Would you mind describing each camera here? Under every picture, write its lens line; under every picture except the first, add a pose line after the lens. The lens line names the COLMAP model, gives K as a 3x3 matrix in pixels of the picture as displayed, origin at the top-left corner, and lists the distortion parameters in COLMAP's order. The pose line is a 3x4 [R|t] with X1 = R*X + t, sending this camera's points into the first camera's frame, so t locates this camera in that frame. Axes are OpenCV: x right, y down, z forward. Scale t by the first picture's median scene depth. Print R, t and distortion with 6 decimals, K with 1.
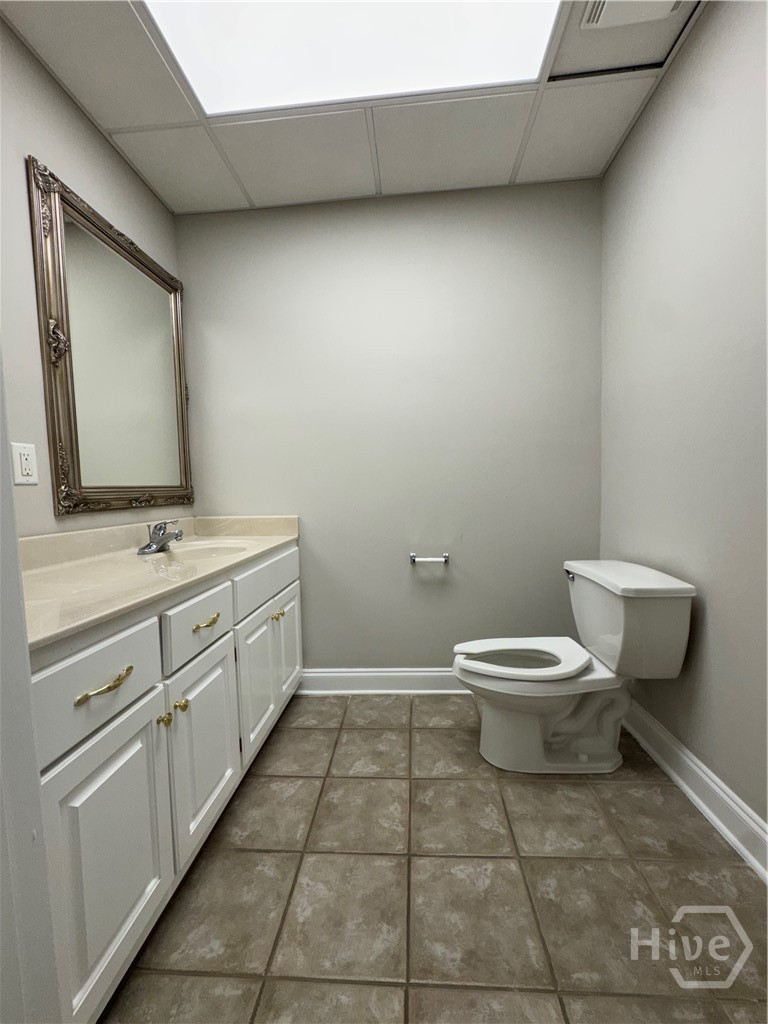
lens RADIAL K [[410.3, 0, 387.2], [0, 410.3, 518.9], [0, 0, 1]] dist [0.001293, -0.000025]
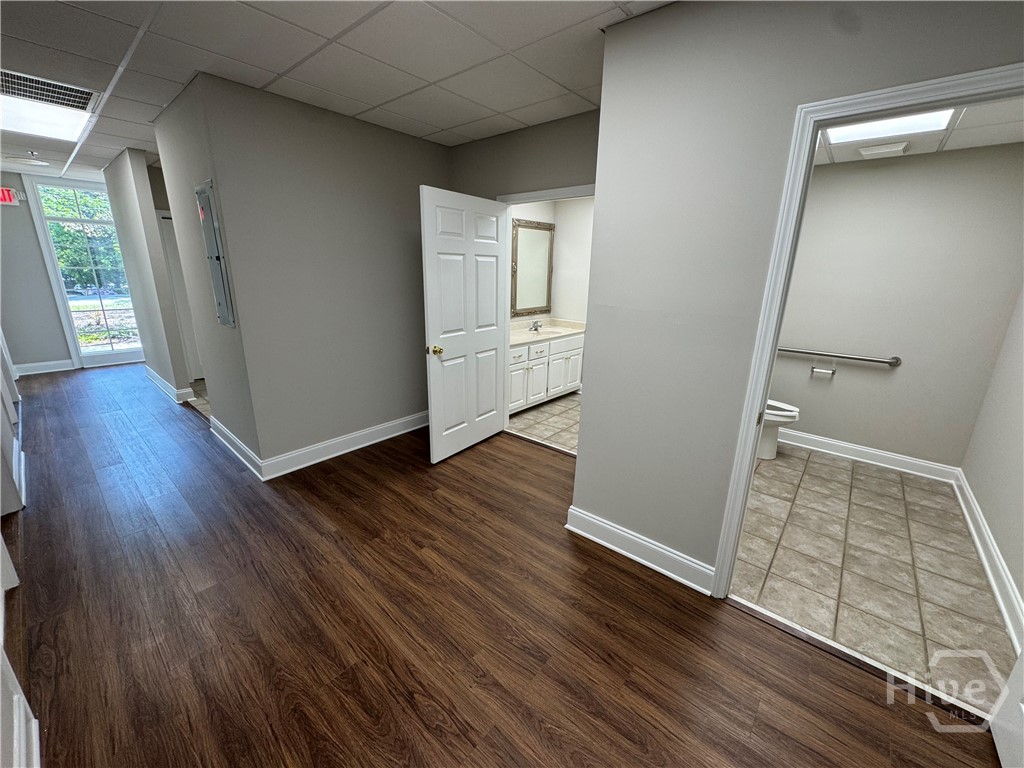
lens RADIAL K [[410.3, 0, 510.5], [0, 410.3, 383.0], [0, 0, 1]] dist [0.001293, -0.000025]
pose [[0.797388, 0.200781, -0.569087, 1.233654], [-0.078144, 0.969443, 0.232539, -0.261384], [0.598386, -0.140953, 0.788712, -1.742710]]
